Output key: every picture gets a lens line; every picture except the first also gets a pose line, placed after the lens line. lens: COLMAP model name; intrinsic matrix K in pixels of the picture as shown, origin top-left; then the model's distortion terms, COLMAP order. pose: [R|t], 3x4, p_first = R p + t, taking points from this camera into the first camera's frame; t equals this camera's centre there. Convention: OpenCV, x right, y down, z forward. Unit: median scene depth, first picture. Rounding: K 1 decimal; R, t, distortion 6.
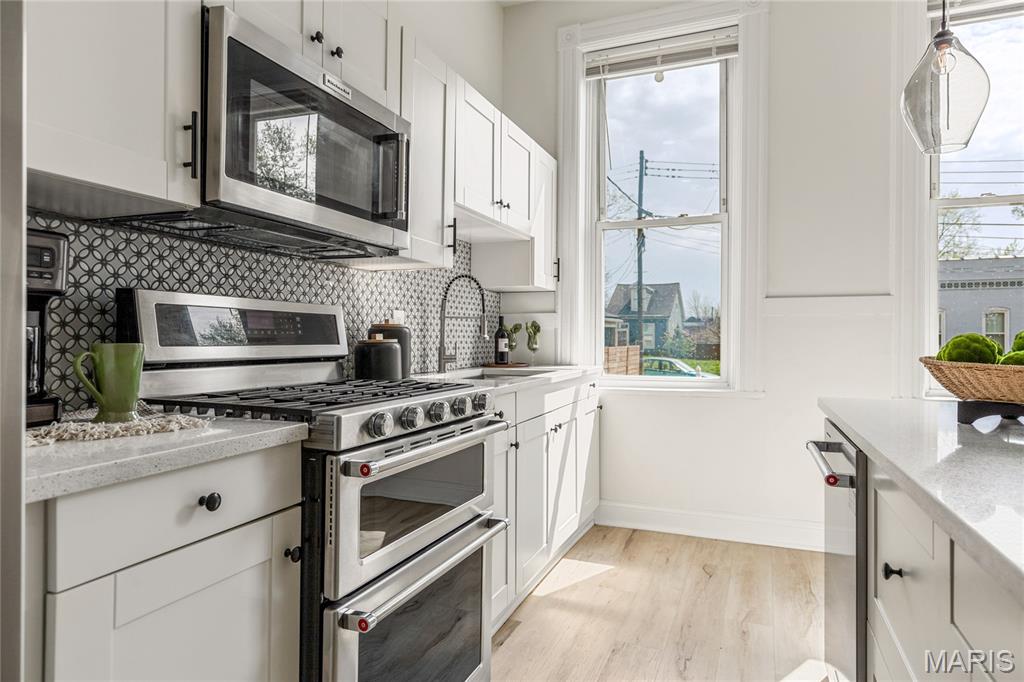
lens RADIAL K [[613.8, 0, 511.7], [0, 613.8, 337.4], [0, 0, 1]] dist [0.009136, 0.000905]
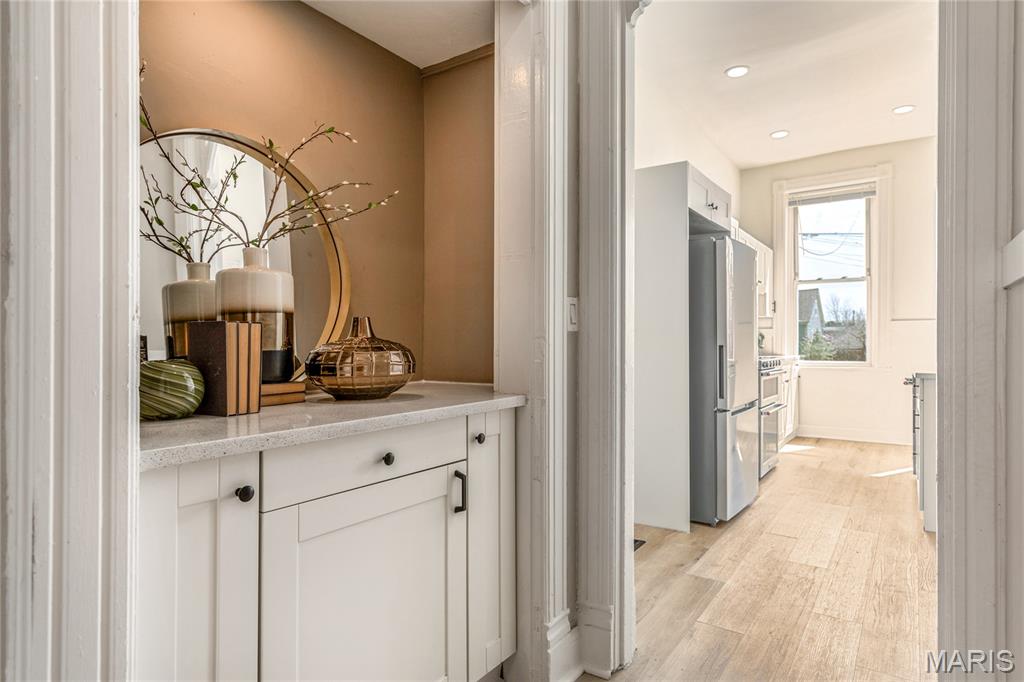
lens RADIAL K [[586.4, 0, 513.5], [0, 586.4, 342.8], [0, 0, 1]] dist [0.013144, -0.000583]
pose [[0.978455, -0.005668, -0.206380, -0.345027], [0.005478, 0.999984, -0.001495, 0.003319], [0.206385, 0.000333, 0.978471, -0.986115]]
